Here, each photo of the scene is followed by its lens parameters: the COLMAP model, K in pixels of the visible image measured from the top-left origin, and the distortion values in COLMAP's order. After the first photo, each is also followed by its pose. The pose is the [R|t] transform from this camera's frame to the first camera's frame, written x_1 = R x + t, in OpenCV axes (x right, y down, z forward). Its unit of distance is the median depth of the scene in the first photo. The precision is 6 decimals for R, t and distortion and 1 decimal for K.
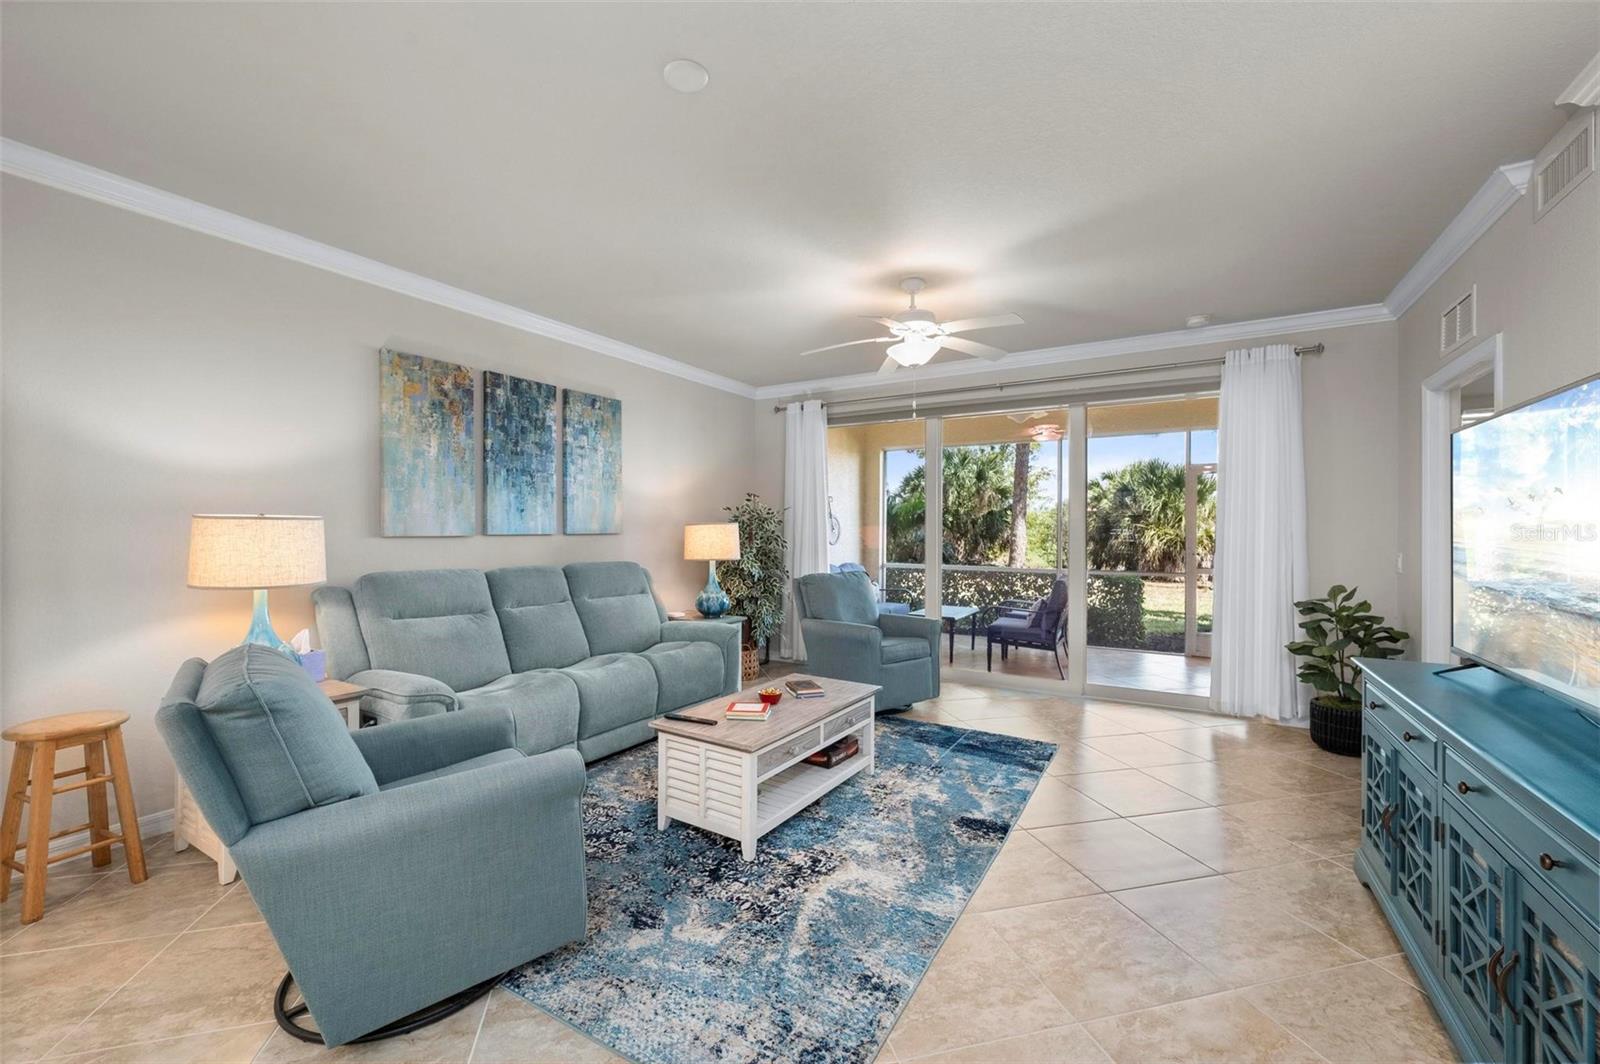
lens RADIAL K [[642.2, 0, 800.0], [0, 642.2, 532.0], [0, 0, 1]] dist [-0.000326, -0.000003]
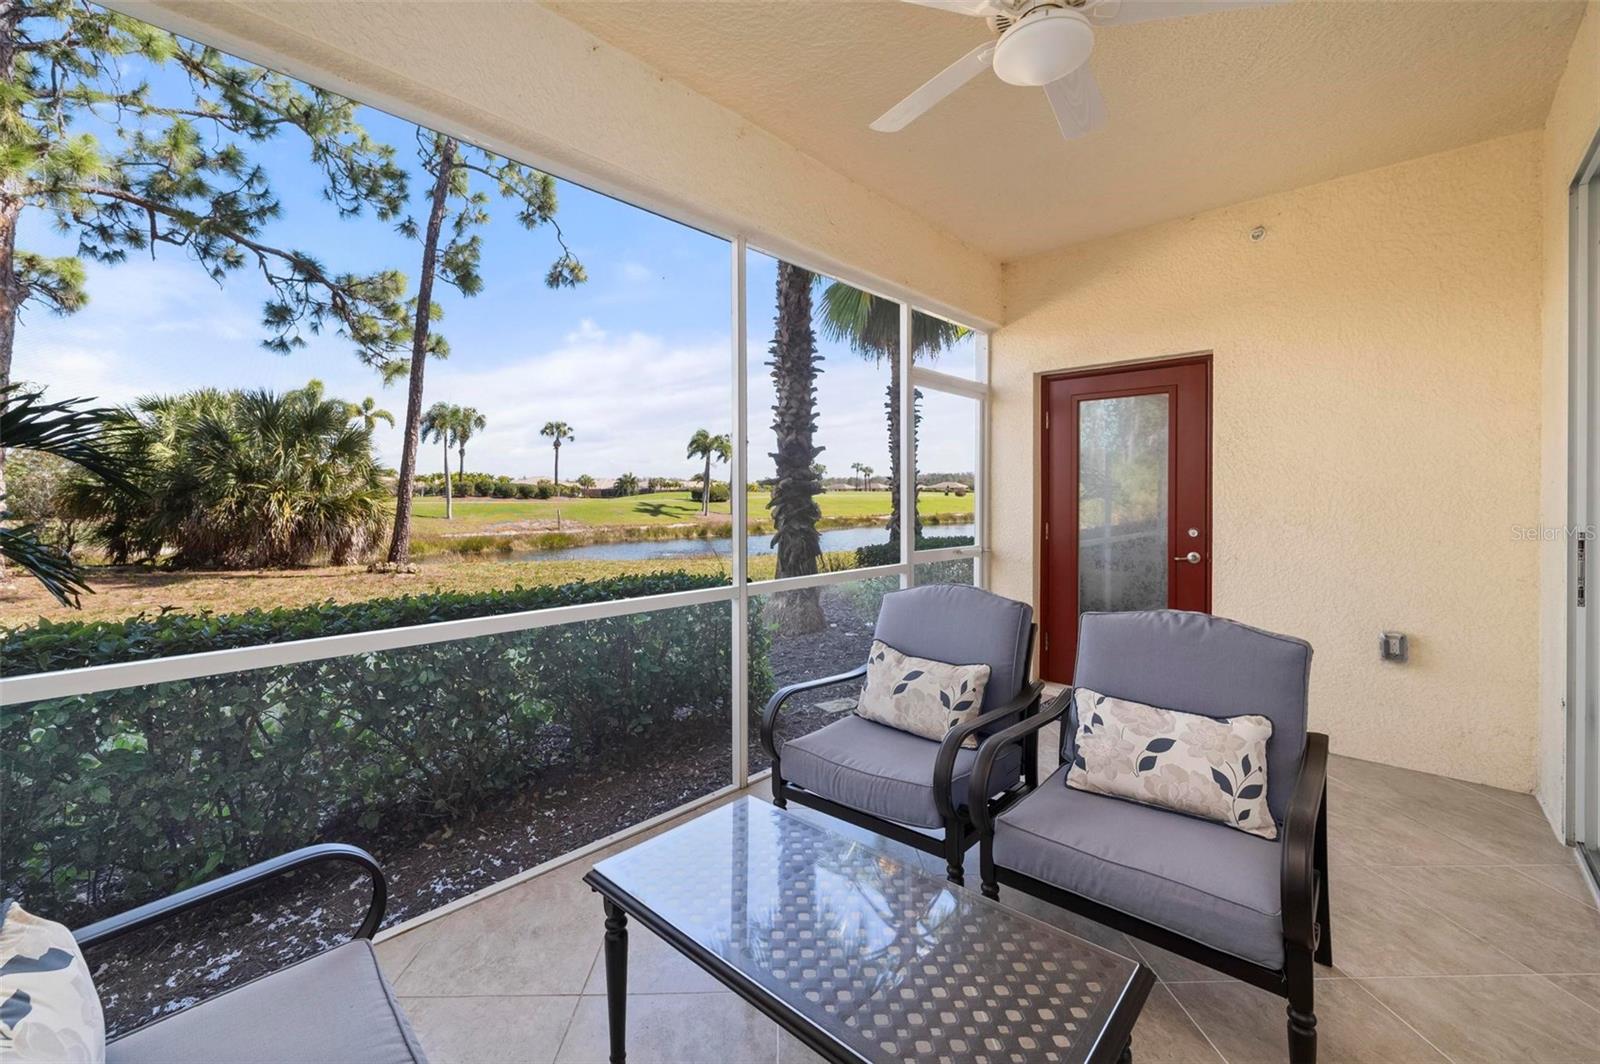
lens RADIAL K [[658.6, 0, 787.4], [0, 658.6, 498.2], [0, 0, 1]] dist [0.000919, 0.000208]
pose [[0.220112, -0.005914, 0.975457, -0.017791], [0.005397, 0.999974, 0.004844, 0.009710], [-0.975460, 0.004199, 0.220138, 1.707411]]
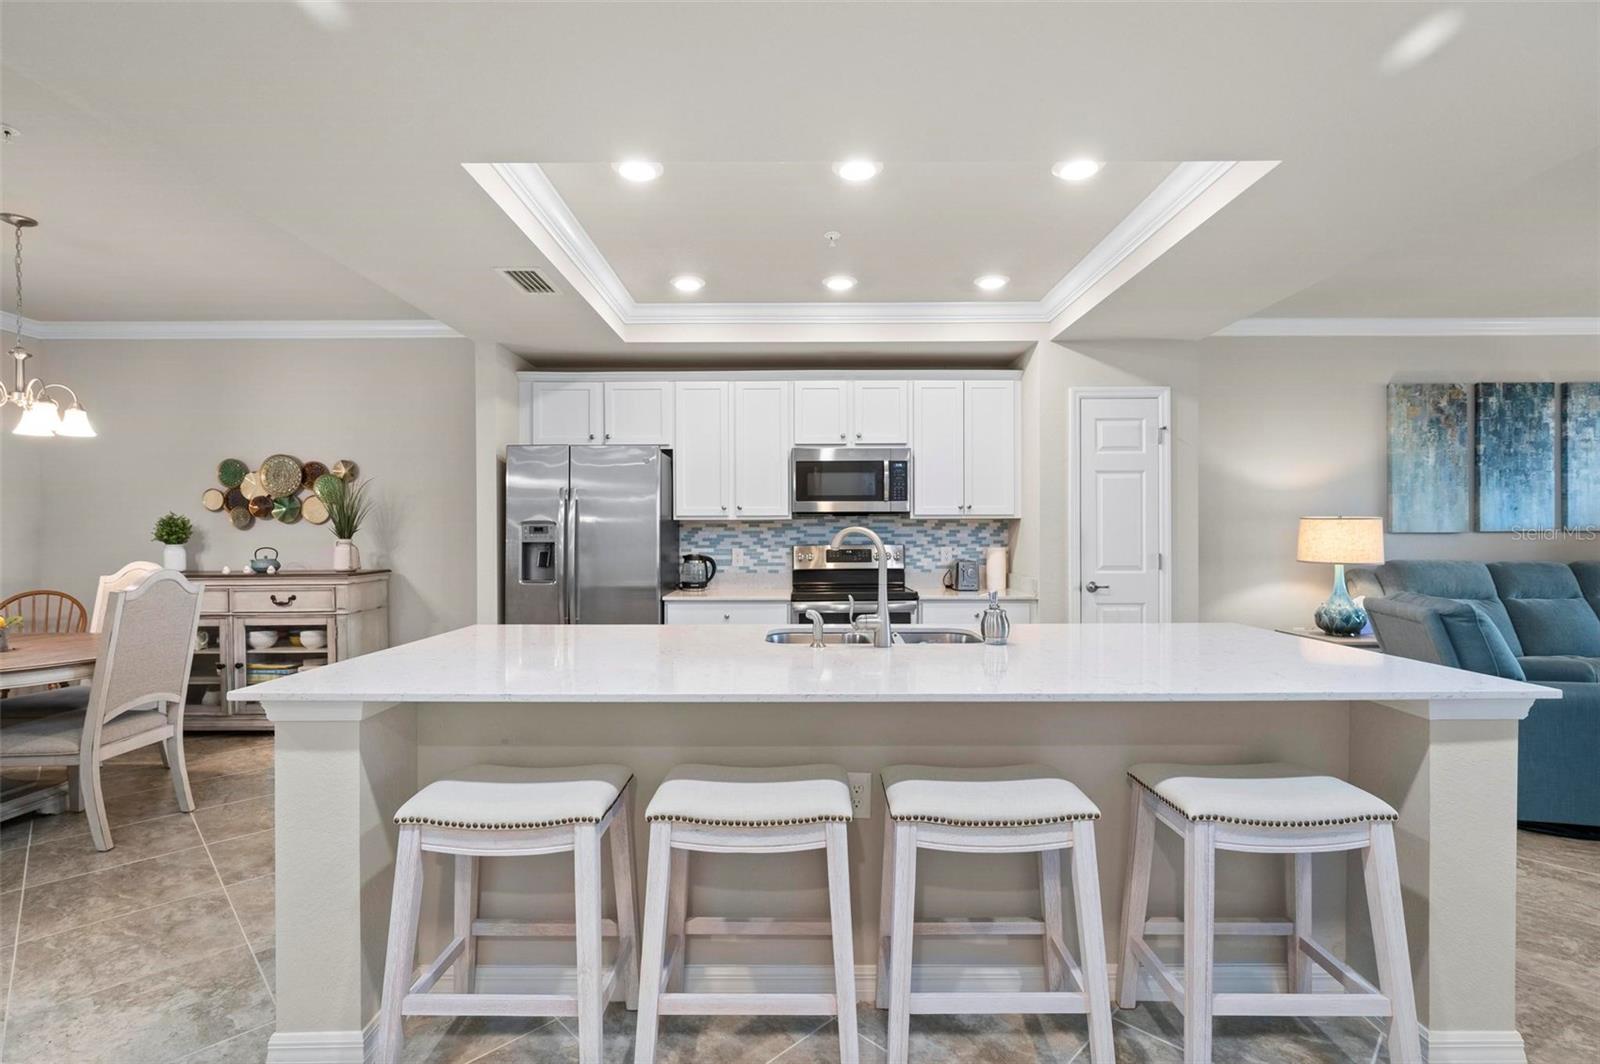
lens RADIAL K [[732.0, 0, 802.5], [0, 732.0, 536.6], [0, 0, 1]] dist [0.000393, -0.000097]
pose [[0.513133, -0.002061, -0.858307, -0.005233], [-0.000130, 0.999997, -0.002479, 0.016056], [0.858309, 0.001384, 0.513131, -0.636237]]
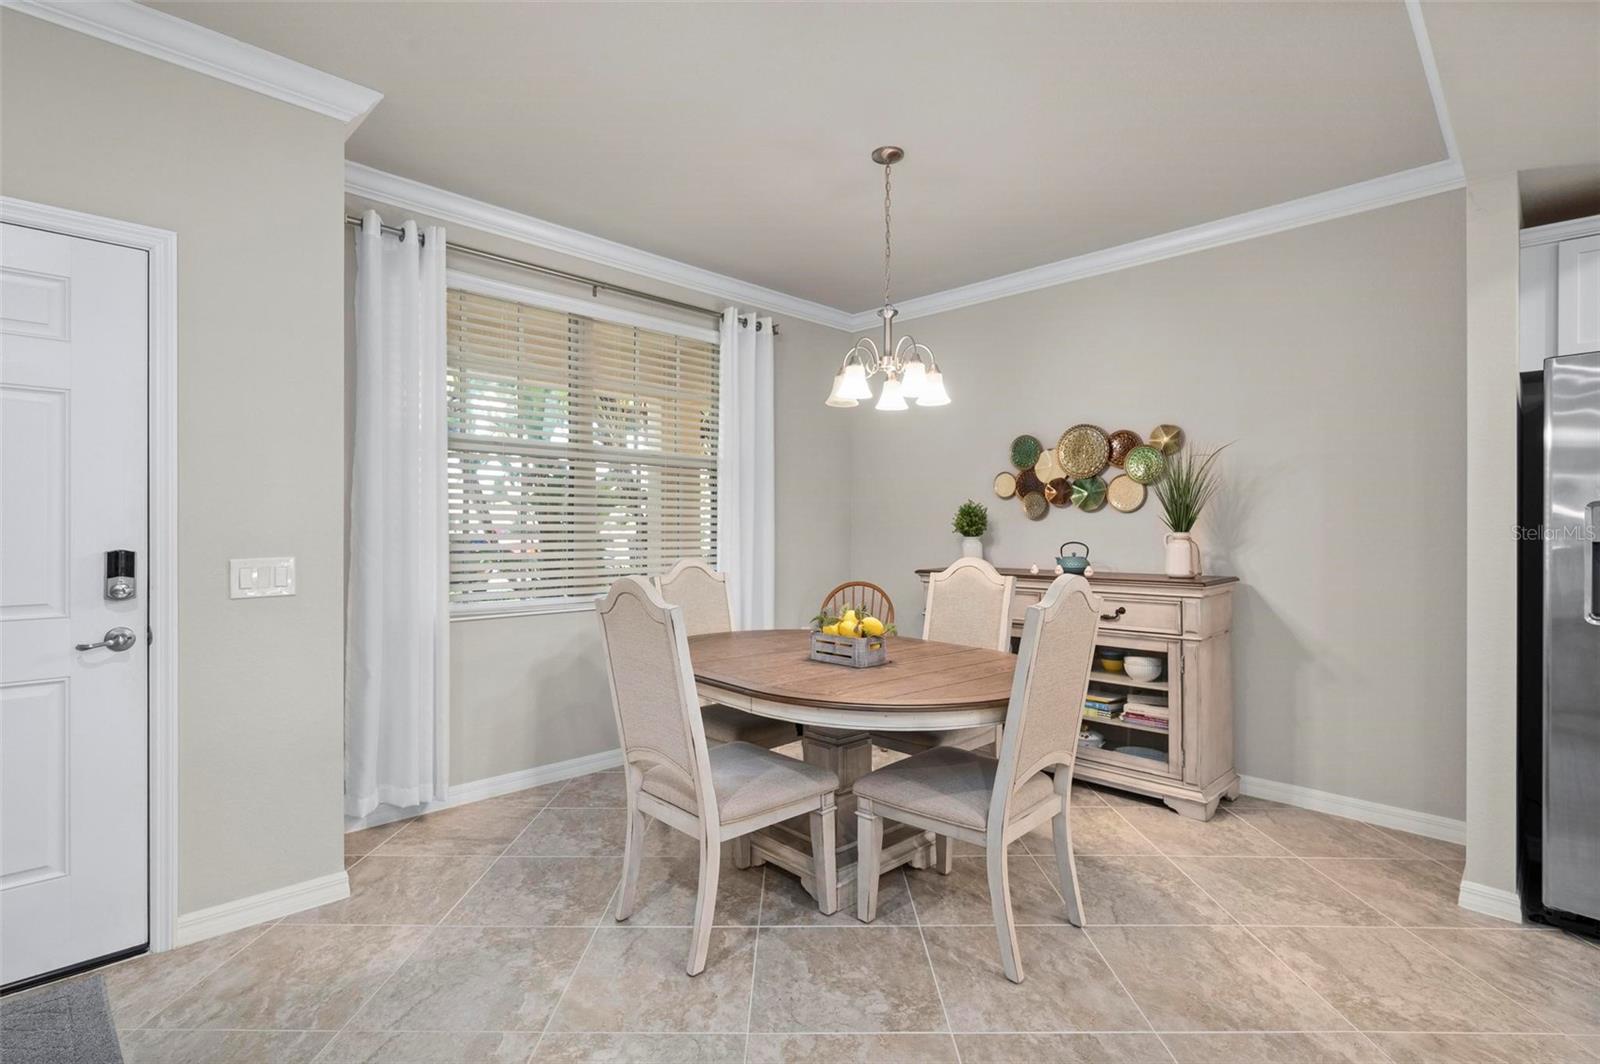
lens RADIAL K [[761.6, 0, 800.0], [0, 761.6, 532.0], [0, 0, 1]] dist [-0.000609, -0.000258]
pose [[-0.246768, 0.000339, -0.969074, -0.442780], [-0.008052, 0.999965, 0.002401, 0.018404], [0.969041, 0.008396, -0.246757, -0.873462]]
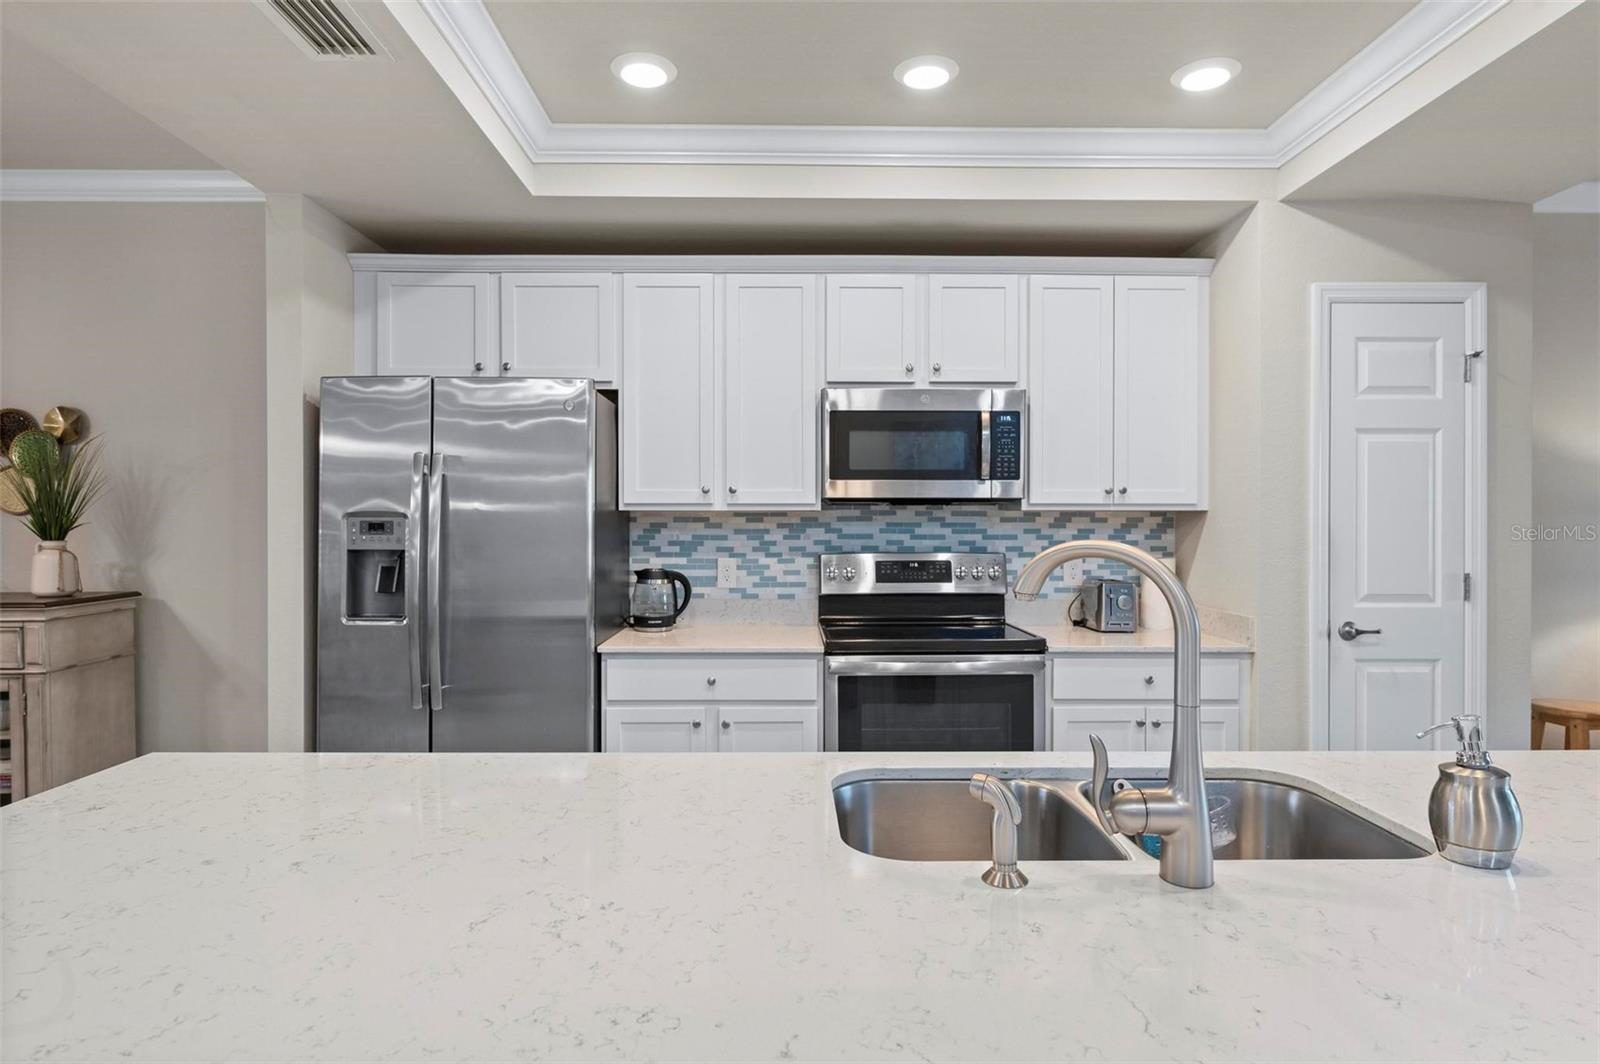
lens RADIAL K [[894.8, 0, 801.6], [0, 894.8, 528.4], [0, 0, 1]] dist [-0.001203, -0.000644]
pose [[0.527214, 0.001446, -0.849731, -0.316111], [-0.004383, 0.999990, -0.001018, 0.003419], [0.849721, 0.004262, 0.527215, -0.507978]]
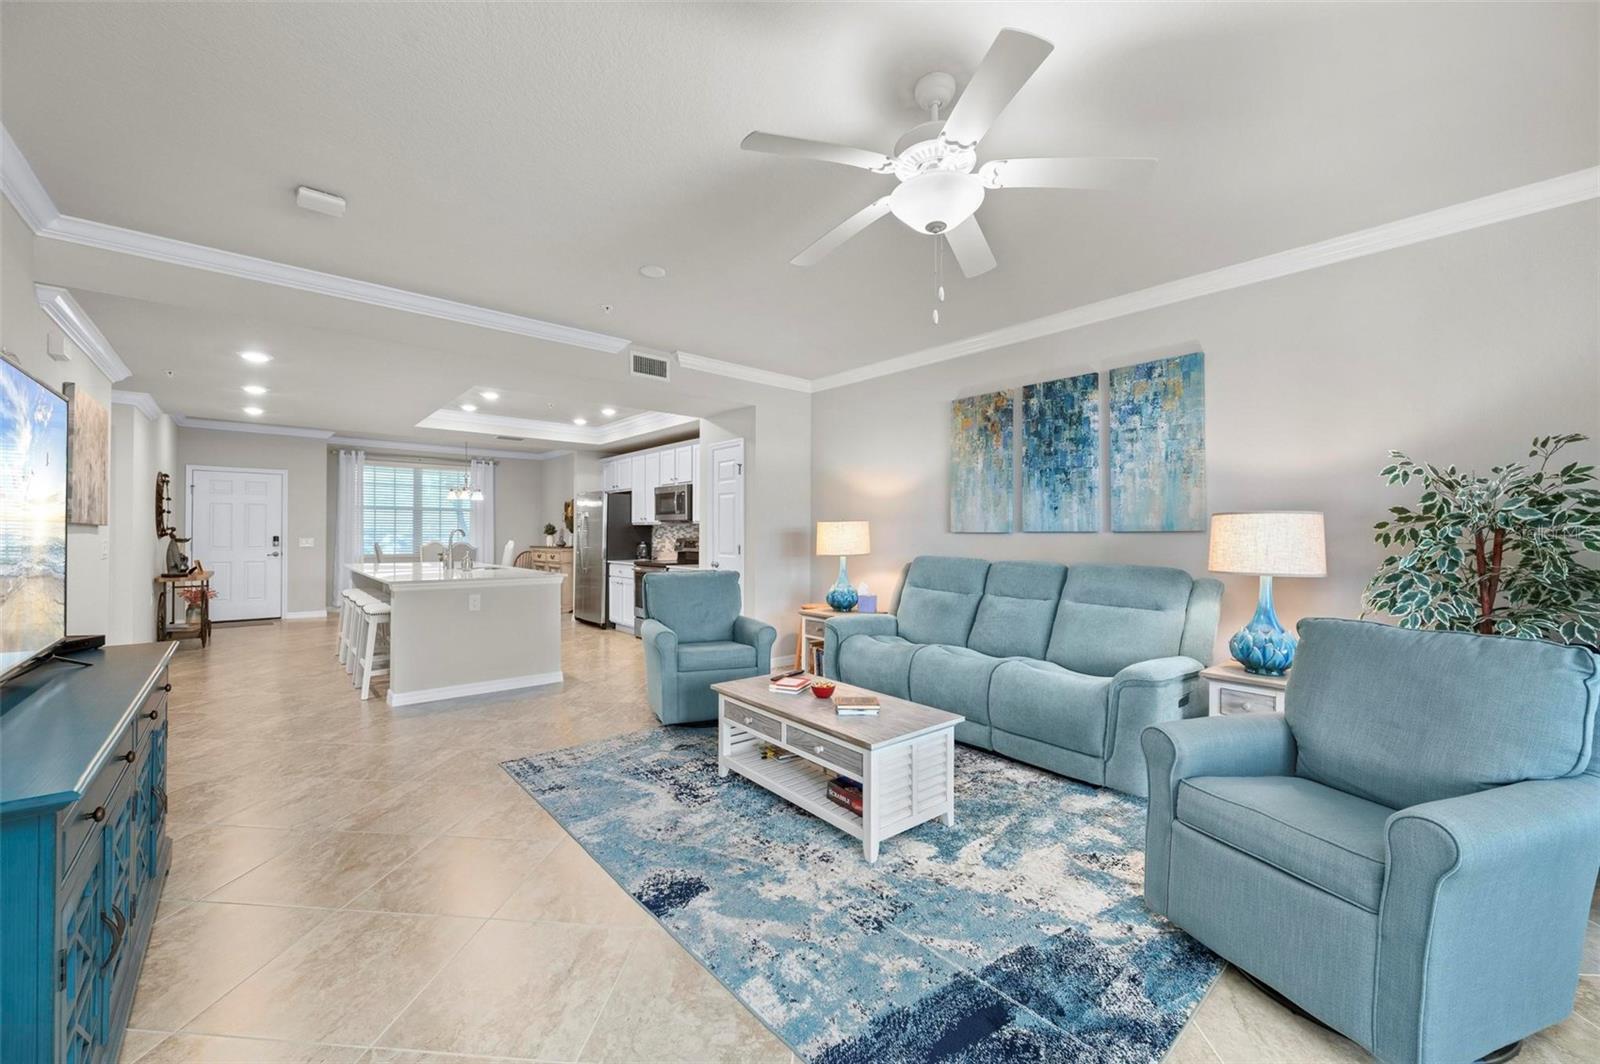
lens RADIAL K [[627.4, 0, 800.5], [0, 627.4, 530.6], [0, 0, 1]] dist [-0.000361, -0.000254]
pose [[-0.310756, -0.009211, -0.950445, 0.675333], [-0.010158, 0.999928, -0.006370, 0.013341], [0.950435, 0.007675, -0.310827, 0.963358]]
